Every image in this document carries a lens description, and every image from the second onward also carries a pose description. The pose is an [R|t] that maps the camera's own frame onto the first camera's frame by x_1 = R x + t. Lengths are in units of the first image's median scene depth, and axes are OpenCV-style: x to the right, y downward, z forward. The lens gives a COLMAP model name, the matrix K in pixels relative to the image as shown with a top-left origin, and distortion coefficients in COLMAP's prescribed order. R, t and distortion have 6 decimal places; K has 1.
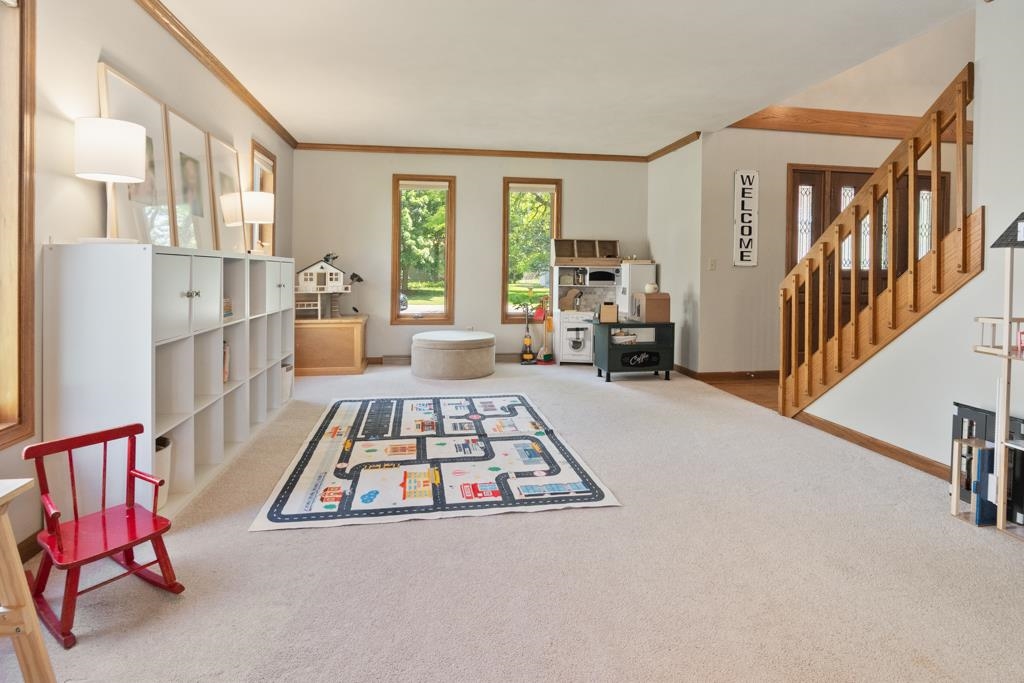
lens RADIAL K [[527.3, 0, 499.6], [0, 527.3, 273.1], [0, 0, 1]] dist [-0.015953, 0.002466]
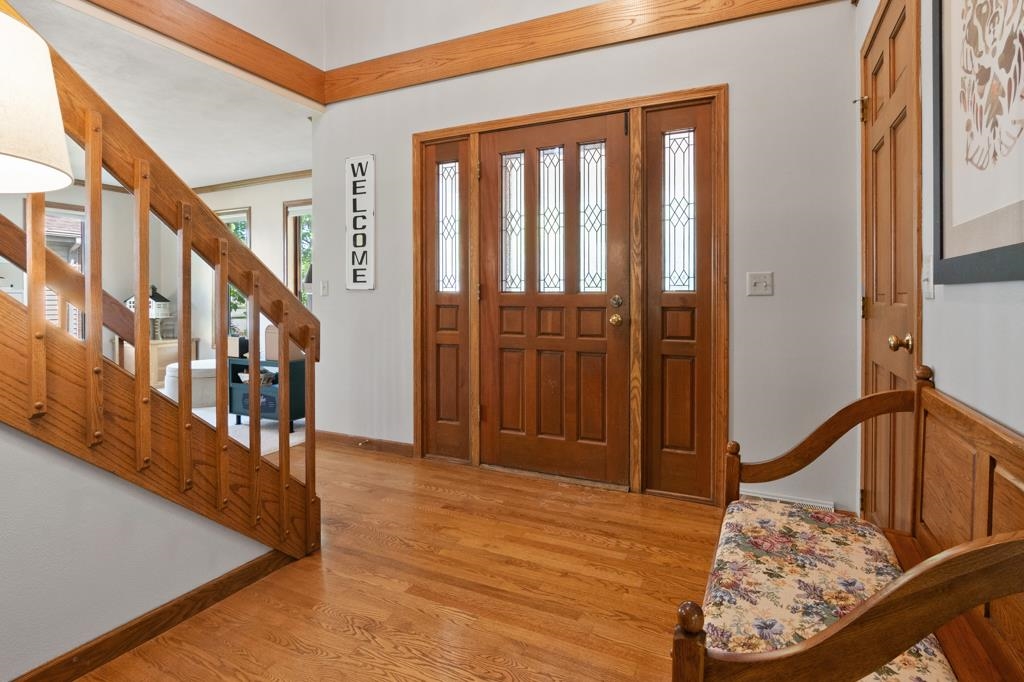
lens RADIAL K [[515.6, 0, 512.1], [0, 515.6, 303.2], [0, 0, 1]] dist [-0.015437, 0.001519]
pose [[0.819152, -0.001922, -0.573574, 1.040925], [0.000455, 0.999996, -0.002701, 0.006961], [0.573577, 0.001952, 0.819150, 0.545545]]
